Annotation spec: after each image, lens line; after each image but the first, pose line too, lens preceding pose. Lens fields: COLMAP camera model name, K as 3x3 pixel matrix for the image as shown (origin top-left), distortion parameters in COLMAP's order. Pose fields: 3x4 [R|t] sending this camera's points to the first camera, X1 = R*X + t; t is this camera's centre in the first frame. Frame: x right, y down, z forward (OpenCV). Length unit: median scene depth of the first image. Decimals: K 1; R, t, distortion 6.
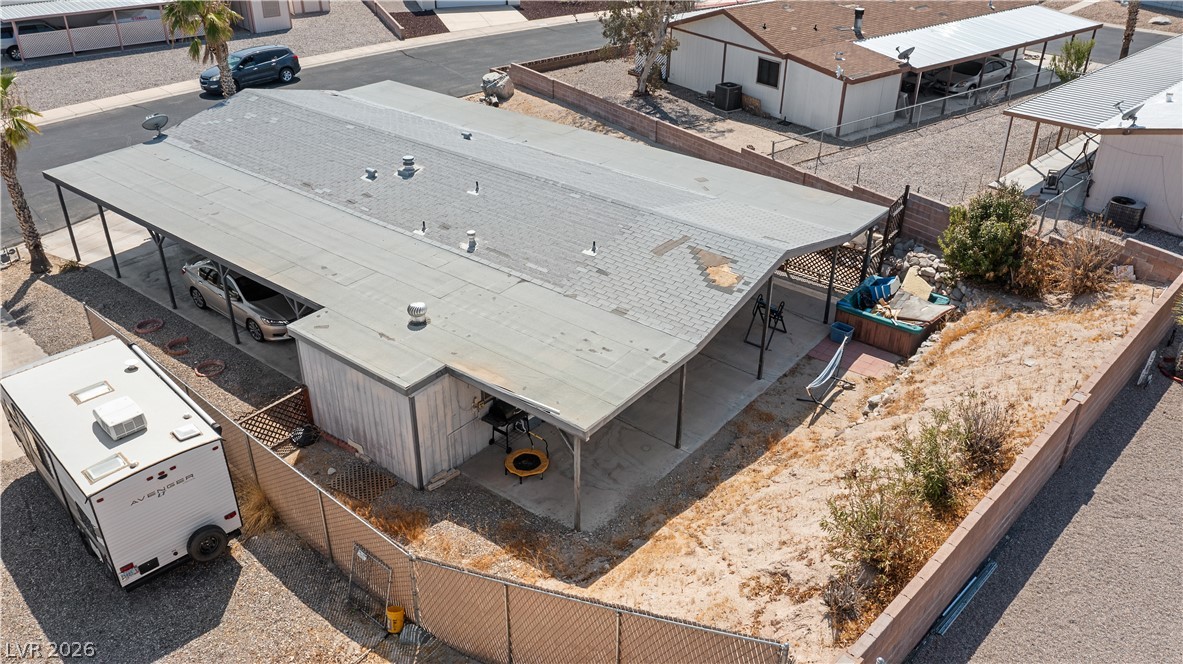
lens RADIAL K [[935.0, 0, 589.6], [0, 935.0, 328.8], [0, 0, 1]] dist [-0.010846, 0.006572]
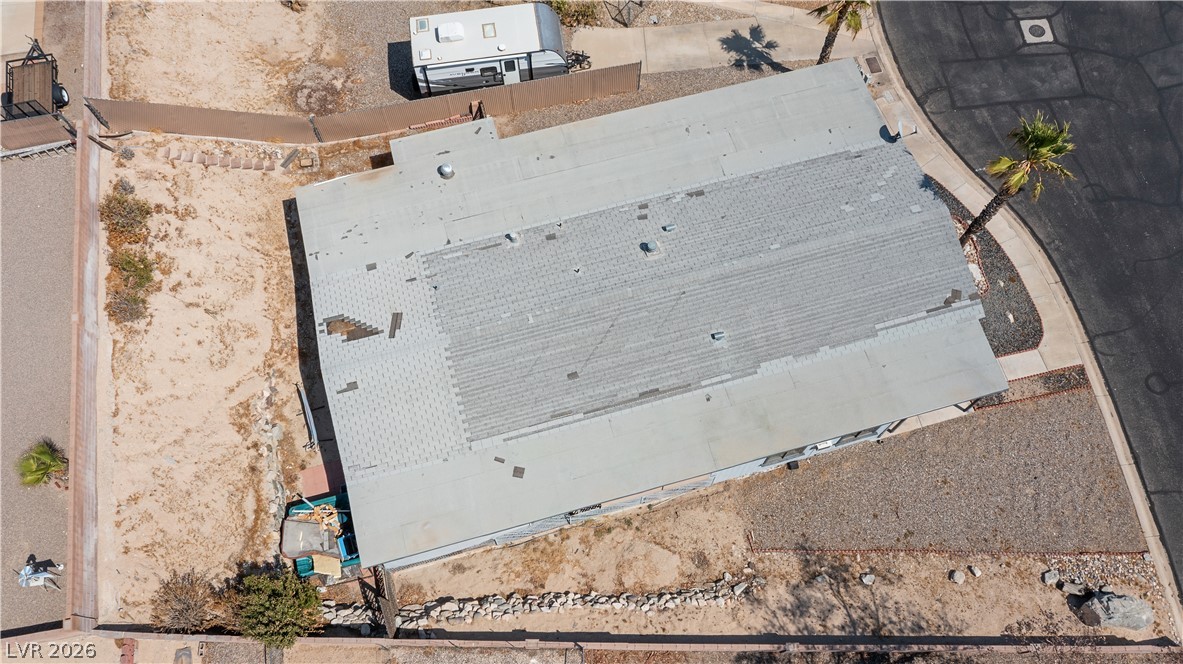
lens RADIAL K [[933.3, 0, 589.8], [0, 933.3, 330.4], [0, 0, 1]] dist [-0.011964, 0.004724]
pose [[-0.587190, 0.746618, -0.312681, 0.329957], [-0.401926, 0.066370, 0.913264, -1.353929], [0.702612, 0.661934, 0.261113, 0.802098]]
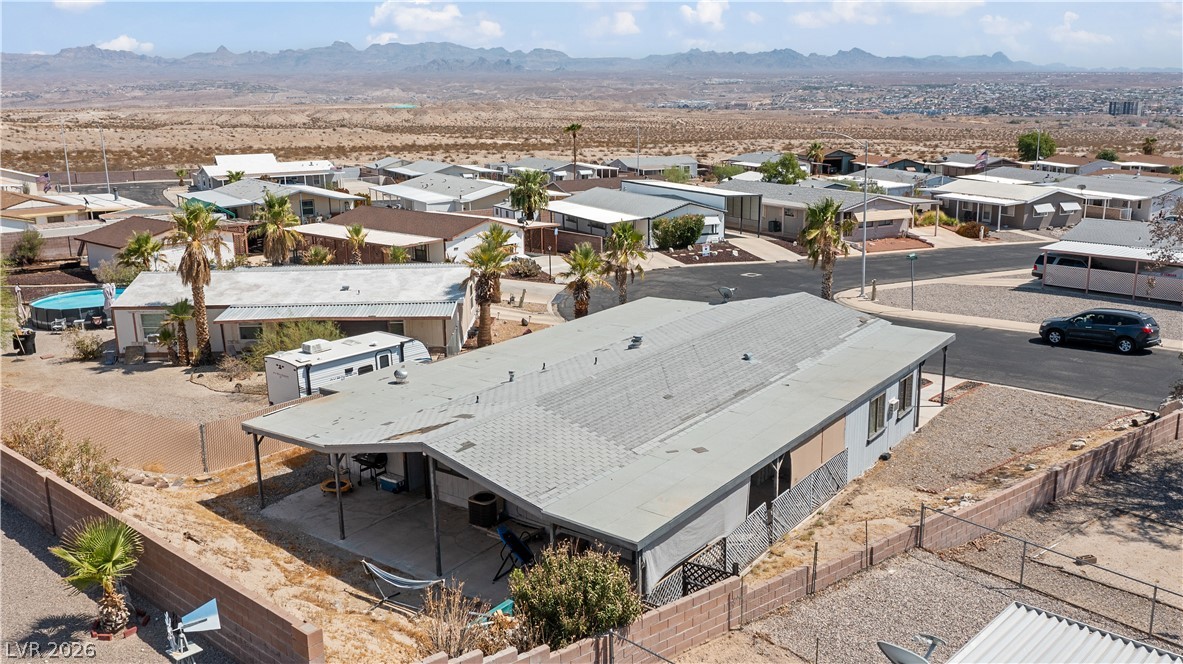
lens RADIAL K [[986.3, 0, 588.8], [0, 986.3, 332.5], [0, 0, 1]] dist [-0.015768, 0.006497]
pose [[0.033418, 0.226417, -0.973457, 1.138879], [-0.477509, 0.859259, 0.183463, -0.433234], [0.877991, 0.458703, 0.136830, 0.870752]]
